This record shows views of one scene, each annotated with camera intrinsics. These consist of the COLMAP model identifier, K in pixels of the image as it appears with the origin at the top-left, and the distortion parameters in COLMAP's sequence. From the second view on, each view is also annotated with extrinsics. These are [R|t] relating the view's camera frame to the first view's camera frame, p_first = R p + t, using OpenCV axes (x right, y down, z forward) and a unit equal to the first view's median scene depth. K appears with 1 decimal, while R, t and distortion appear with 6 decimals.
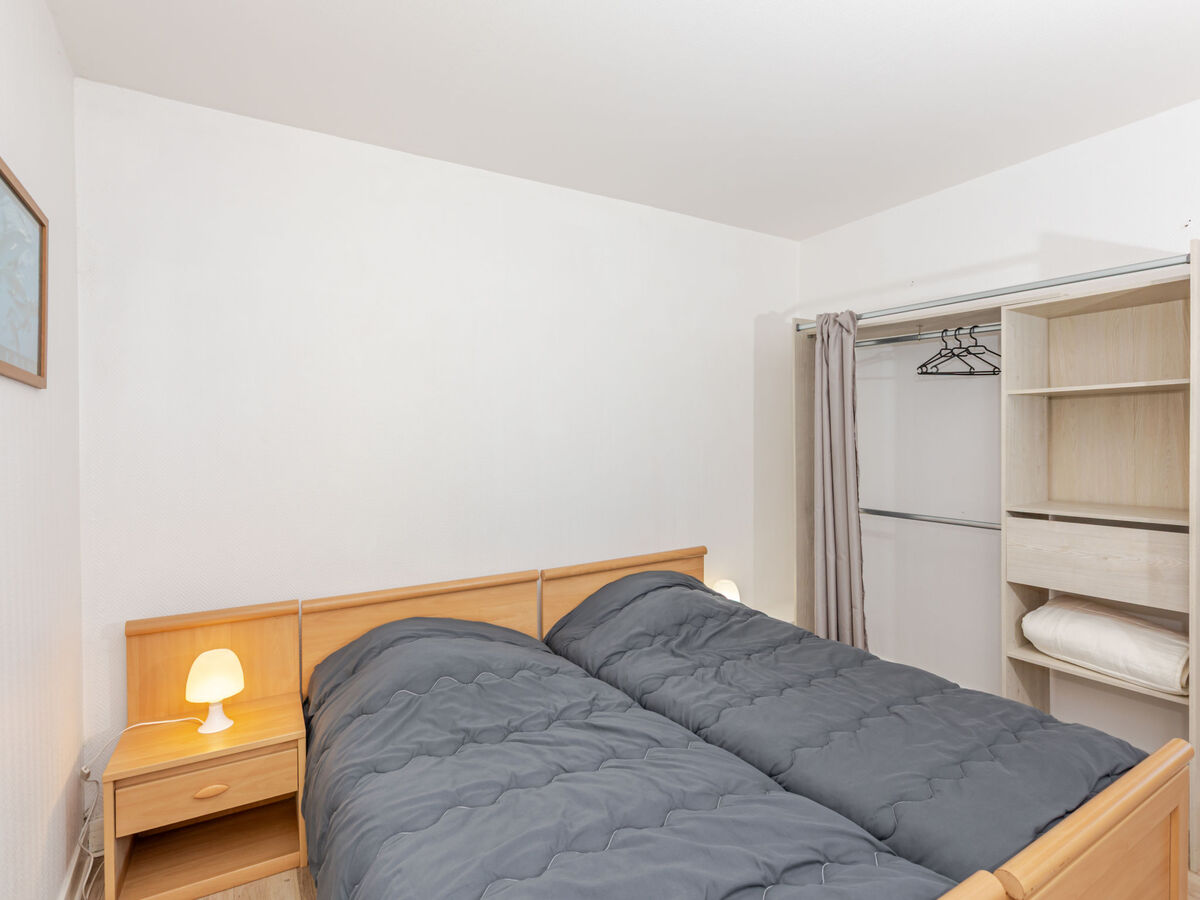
lens RADIAL K [[630.5, 0, 523.9], [0, 630.5, 427.4], [0, 0, 1]] dist [-0.000490, -0.000833]
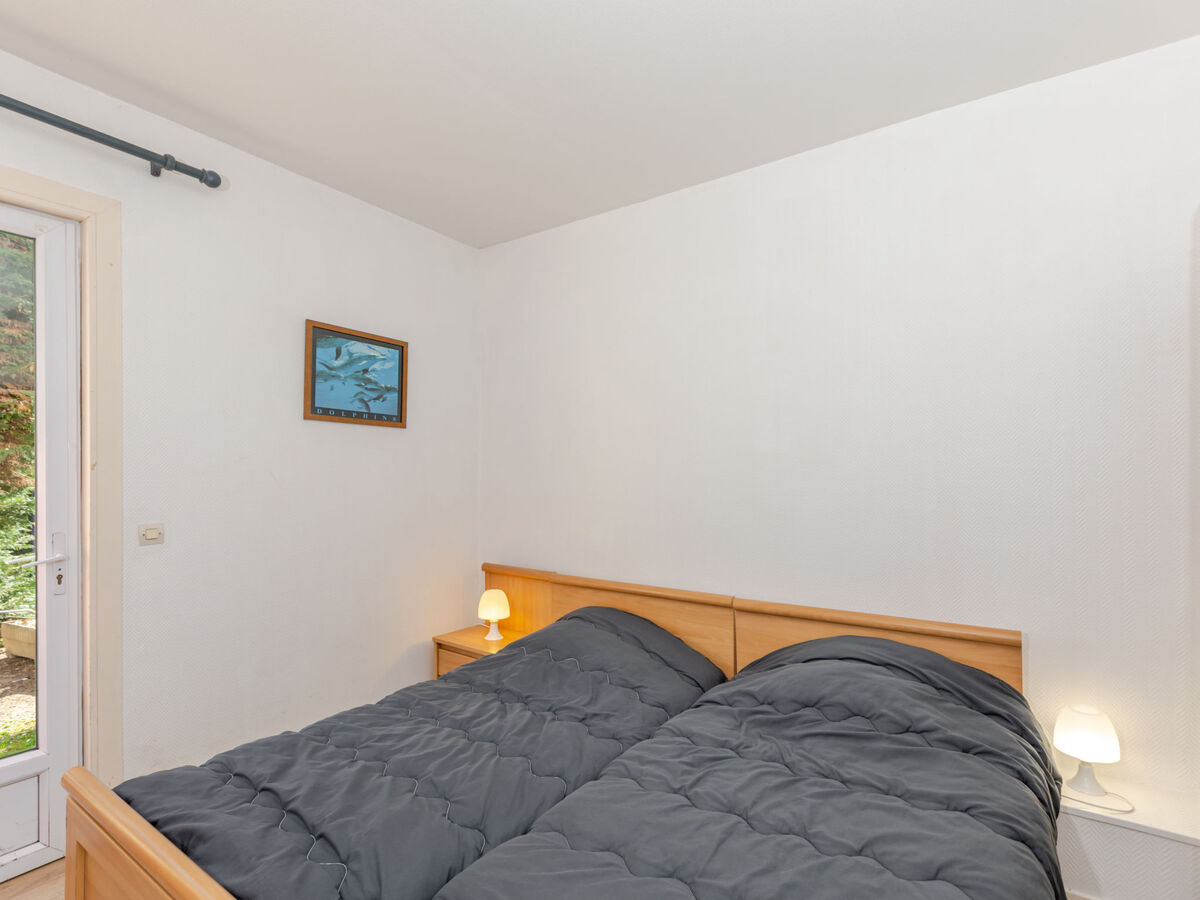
lens RADIAL K [[601.3, 0, 600.0], [0, 601.3, 450.0], [0, 0, 1]] dist [0.000924, 0.000183]
pose [[0.427862, -0.011146, -0.903775, 0.792012], [0.013278, 0.999894, -0.006045, 0.017094], [0.903747, -0.009414, 0.427964, 0.493113]]
